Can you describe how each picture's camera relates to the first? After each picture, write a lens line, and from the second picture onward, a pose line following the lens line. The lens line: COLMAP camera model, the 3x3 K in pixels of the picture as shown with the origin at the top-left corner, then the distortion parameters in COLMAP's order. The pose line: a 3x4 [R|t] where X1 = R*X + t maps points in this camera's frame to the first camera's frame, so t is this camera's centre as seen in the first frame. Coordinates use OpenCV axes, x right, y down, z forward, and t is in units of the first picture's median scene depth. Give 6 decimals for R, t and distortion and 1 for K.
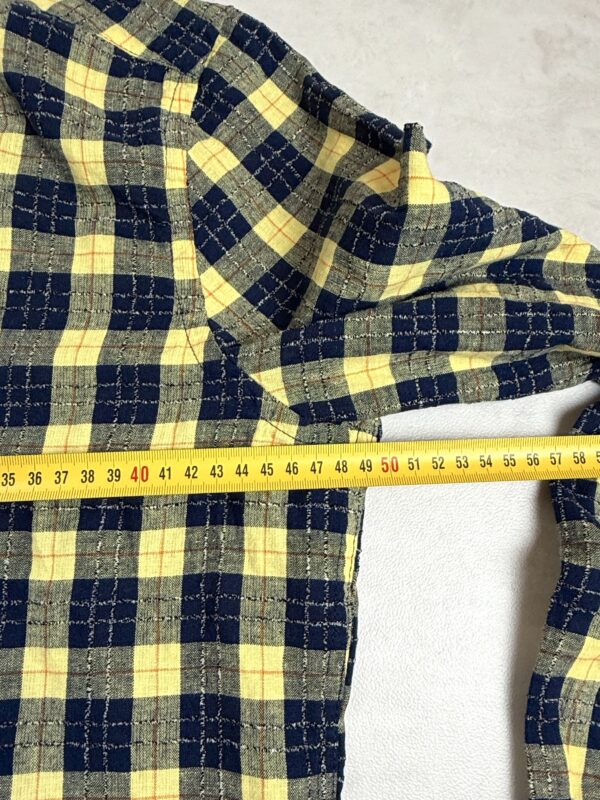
lens RADIAL K [[654.1, 0, 300.5], [0, 654.1, 398.4], [0, 0, 1]] dist [0.007992, -0.012986]
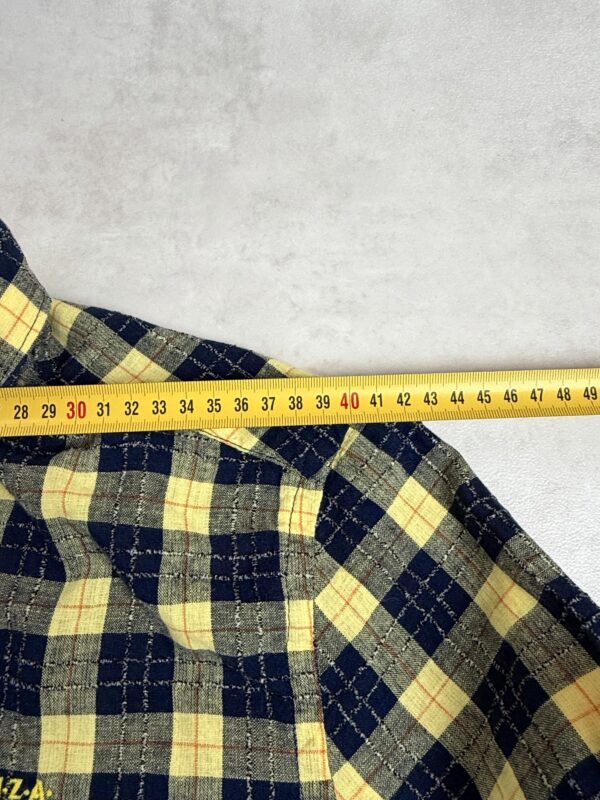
lens RADIAL K [[654.1, 0, 301.0], [0, 654.1, 400.8], [0, 0, 1]] dist [0.007992, -0.012986]
pose [[0.997501, -0.001428, -0.070632, -0.133128], [-0.001895, 0.998895, -0.046952, -0.577796], [0.070621, 0.046968, 0.996397, 0.207059]]
